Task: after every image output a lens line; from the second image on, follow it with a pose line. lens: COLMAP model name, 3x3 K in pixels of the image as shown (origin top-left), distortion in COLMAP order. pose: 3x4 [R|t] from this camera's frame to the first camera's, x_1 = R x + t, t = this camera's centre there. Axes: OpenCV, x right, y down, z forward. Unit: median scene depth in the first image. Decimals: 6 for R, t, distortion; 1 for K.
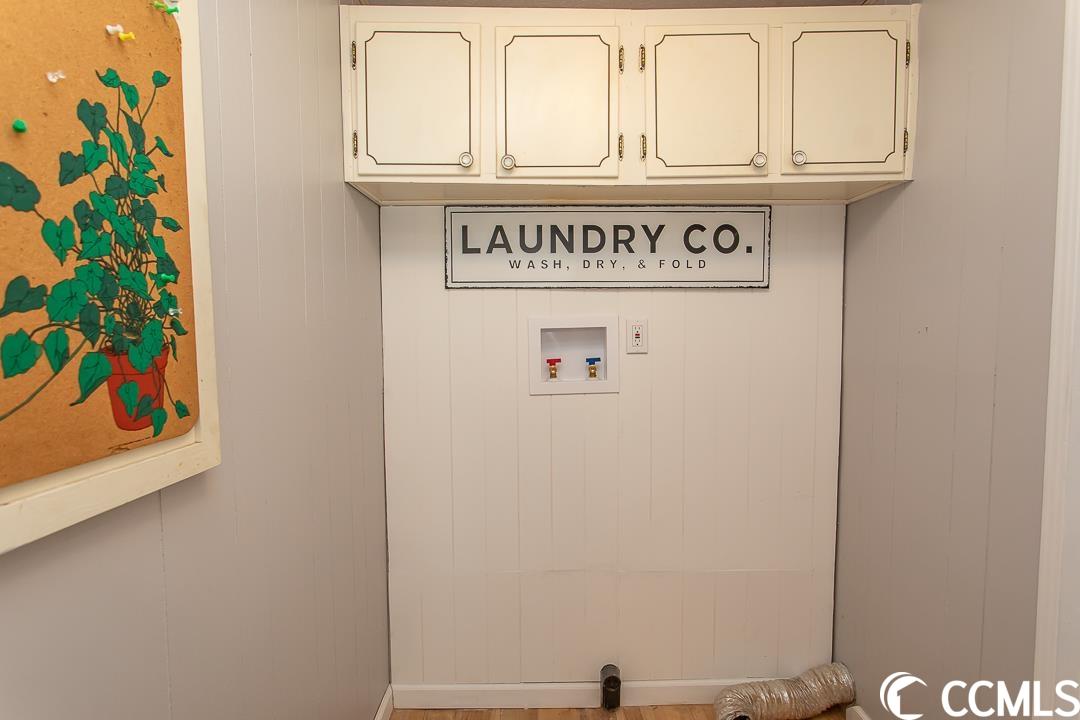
lens RADIAL K [[522.9, 0, 536.9], [0, 522.9, 358.1], [0, 0, 1]] dist [-0.016202, 0.008601]
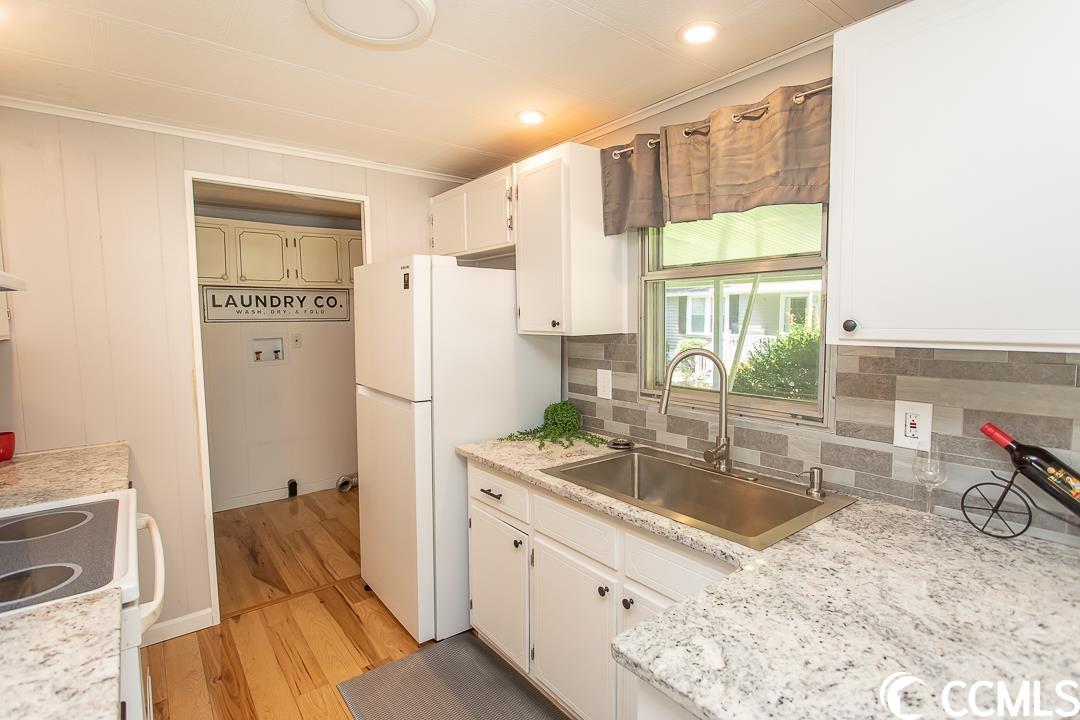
lens RADIAL K [[522.9, 0, 536.9], [0, 522.9, 358.1], [0, 0, 1]] dist [-0.016202, 0.008601]
pose [[0.800085, -0.051493, 0.597672, -0.379670], [0.042285, 0.998672, 0.029436, 0.014683], [-0.598394, 0.001721, 0.801200, -1.667579]]
